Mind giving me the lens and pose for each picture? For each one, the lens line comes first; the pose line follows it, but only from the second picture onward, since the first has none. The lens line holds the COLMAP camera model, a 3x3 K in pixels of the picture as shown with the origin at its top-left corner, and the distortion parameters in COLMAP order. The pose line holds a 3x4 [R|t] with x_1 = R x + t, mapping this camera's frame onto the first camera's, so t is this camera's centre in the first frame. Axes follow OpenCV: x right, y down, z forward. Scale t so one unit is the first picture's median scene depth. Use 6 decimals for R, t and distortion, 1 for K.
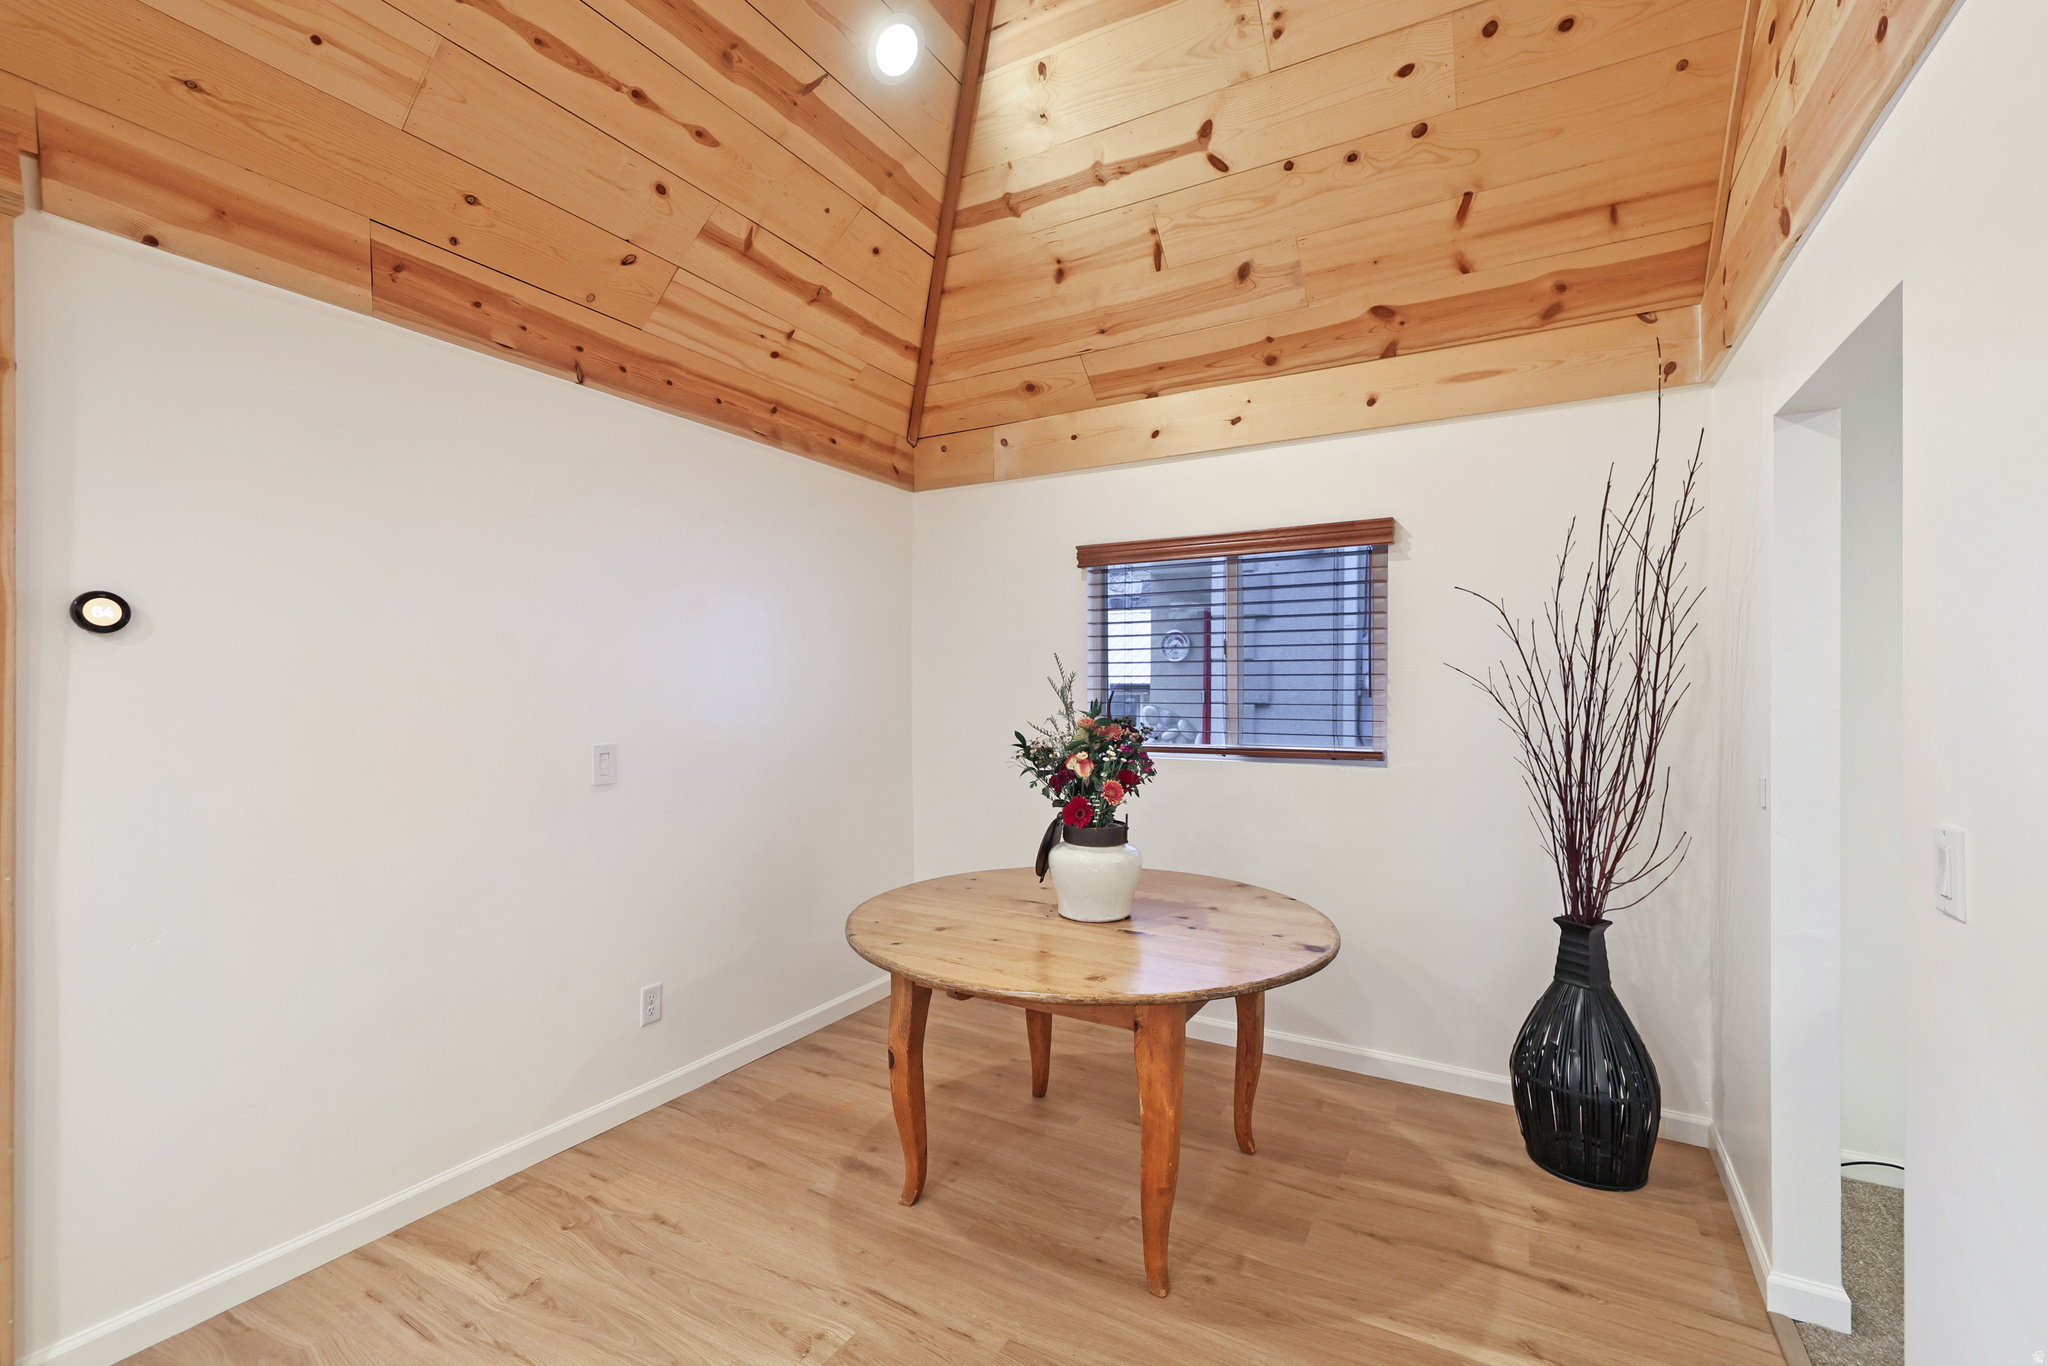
lens RADIAL K [[871.9, 0, 995.9], [0, 871.9, 683.9], [0, 0, 1]] dist [-0.003181, 0.000698]
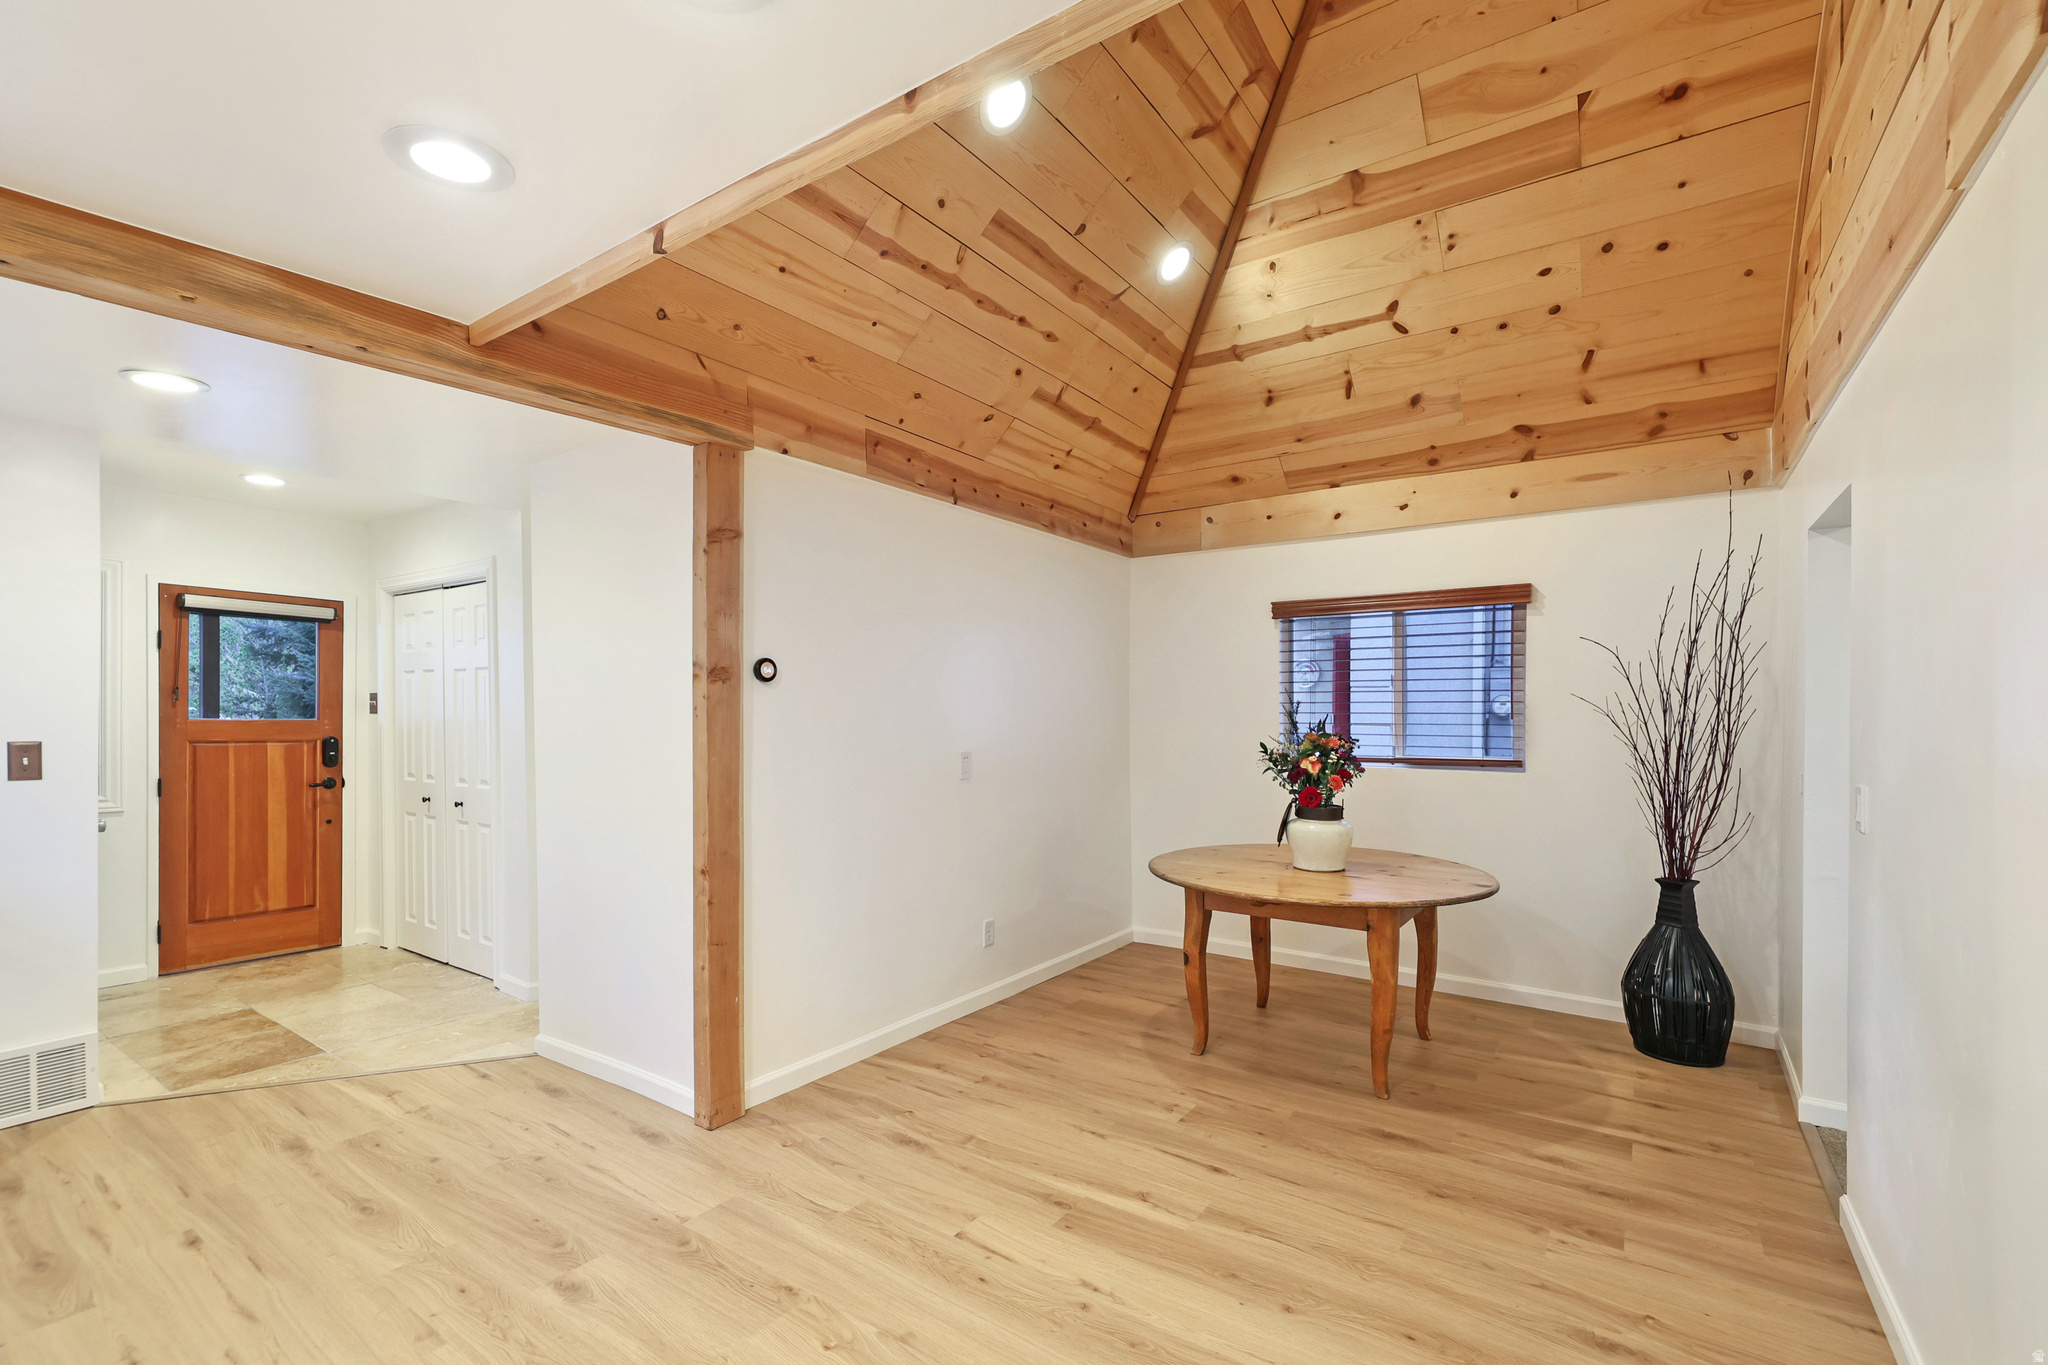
lens RADIAL K [[871.9, 0, 1017.8], [0, 871.9, 714.3], [0, 0, 1]] dist [-0.003181, 0.000698]
pose [[0.996624, 0.000727, -0.082102, -0.251808], [-0.000168, 0.999977, 0.006815, -0.000335], [0.082105, -0.006778, 0.996601, -0.455105]]
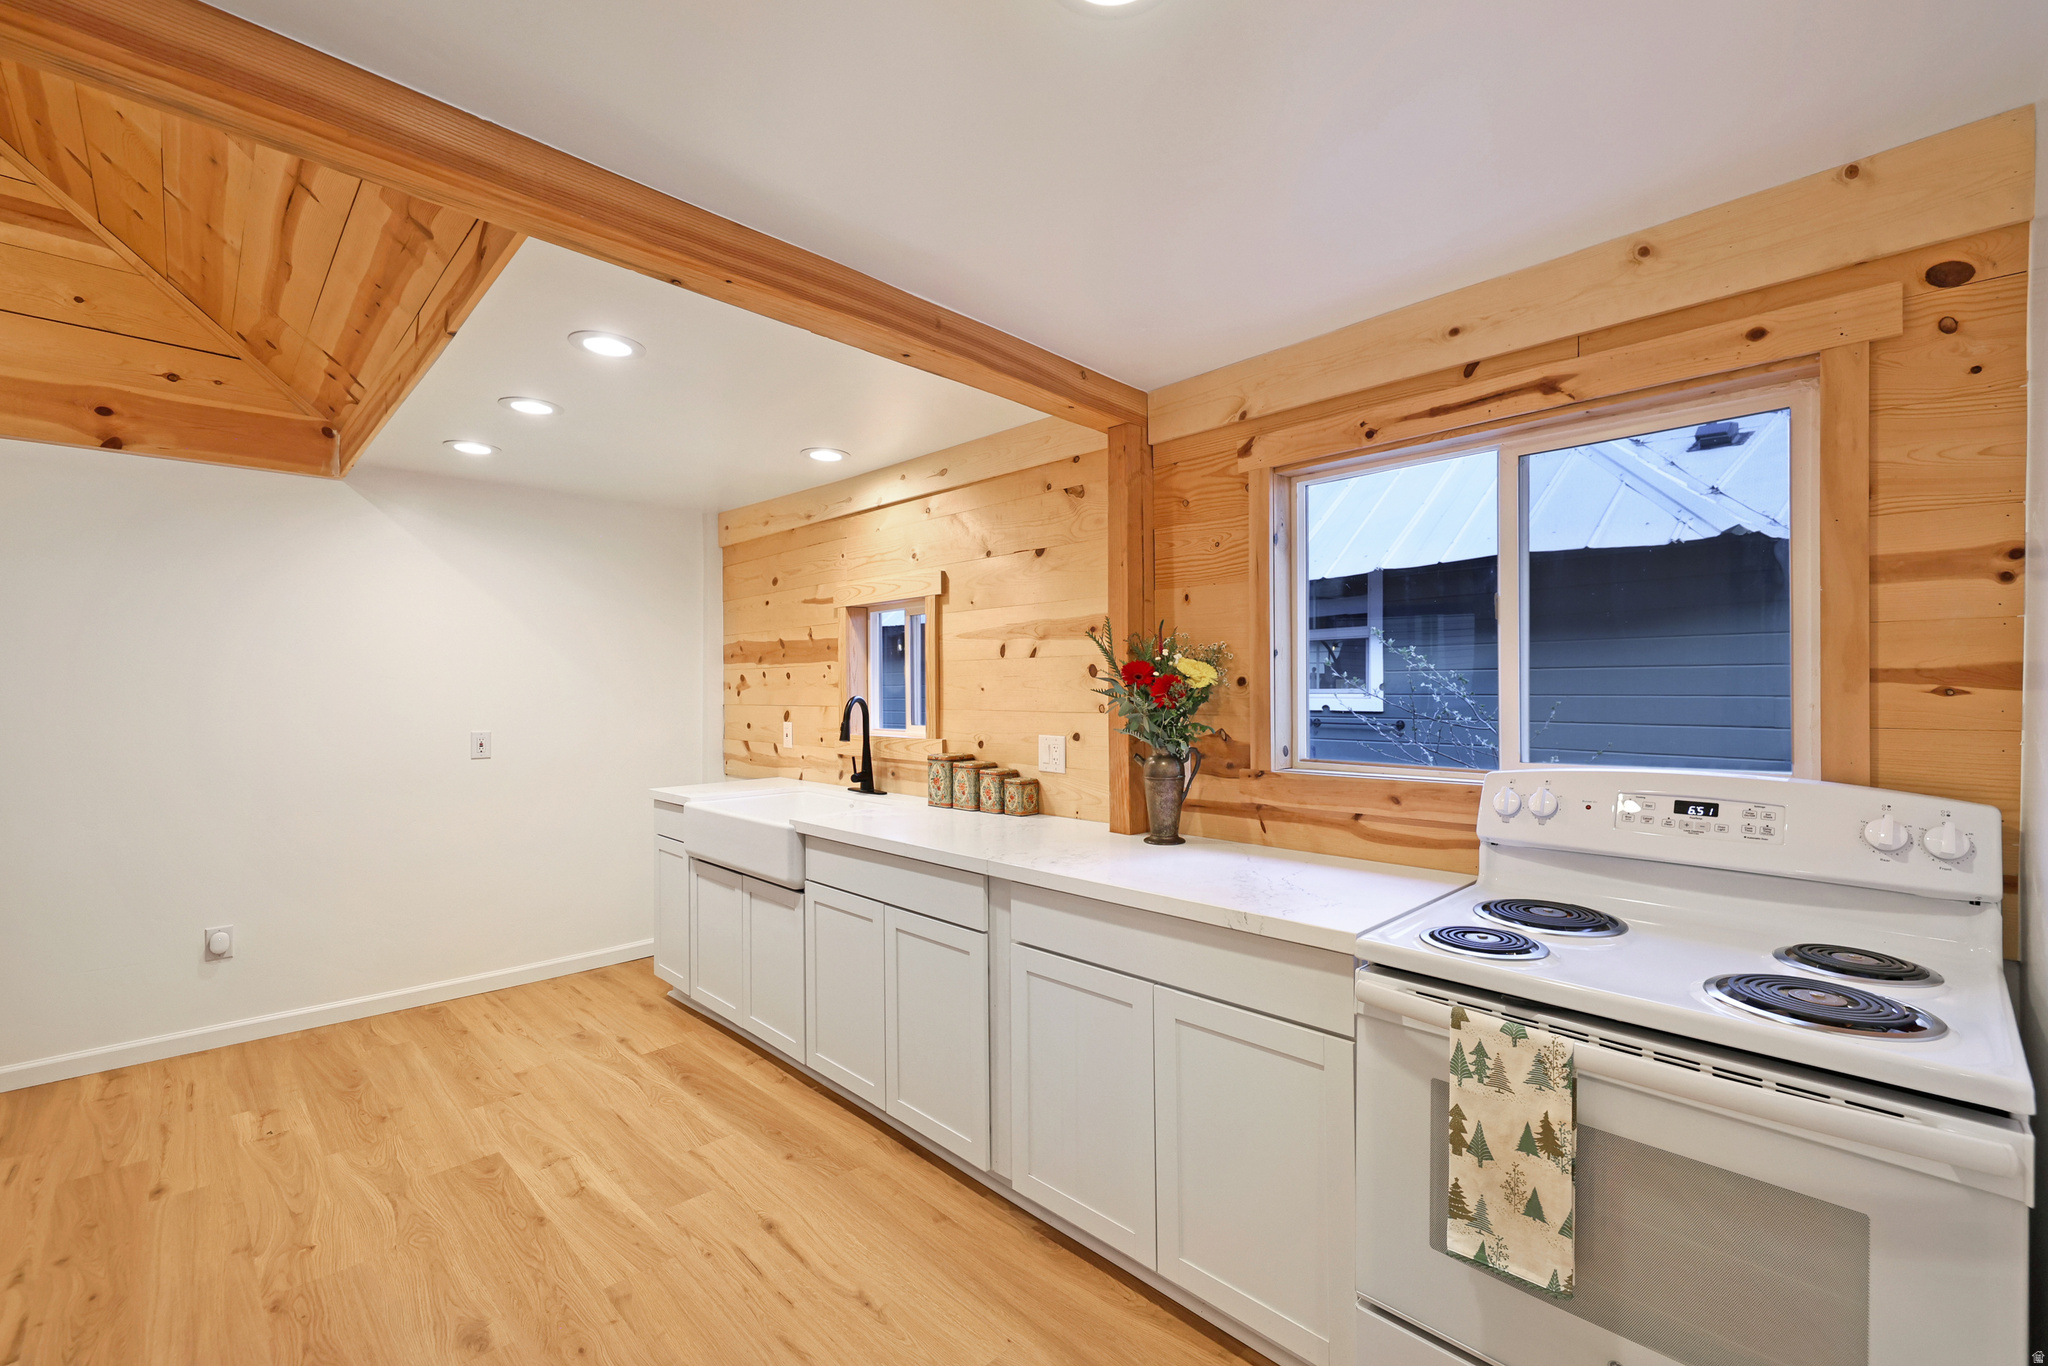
lens RADIAL K [[871.9, 0, 988.4], [0, 871.9, 679.5], [0, 0, 1]] dist [-0.003181, 0.000698]
pose [[-0.964278, 0.007127, 0.264796, -1.285324], [0.003038, 0.999870, -0.015848, -0.000067], [-0.264875, -0.014478, -0.964174, 0.835422]]
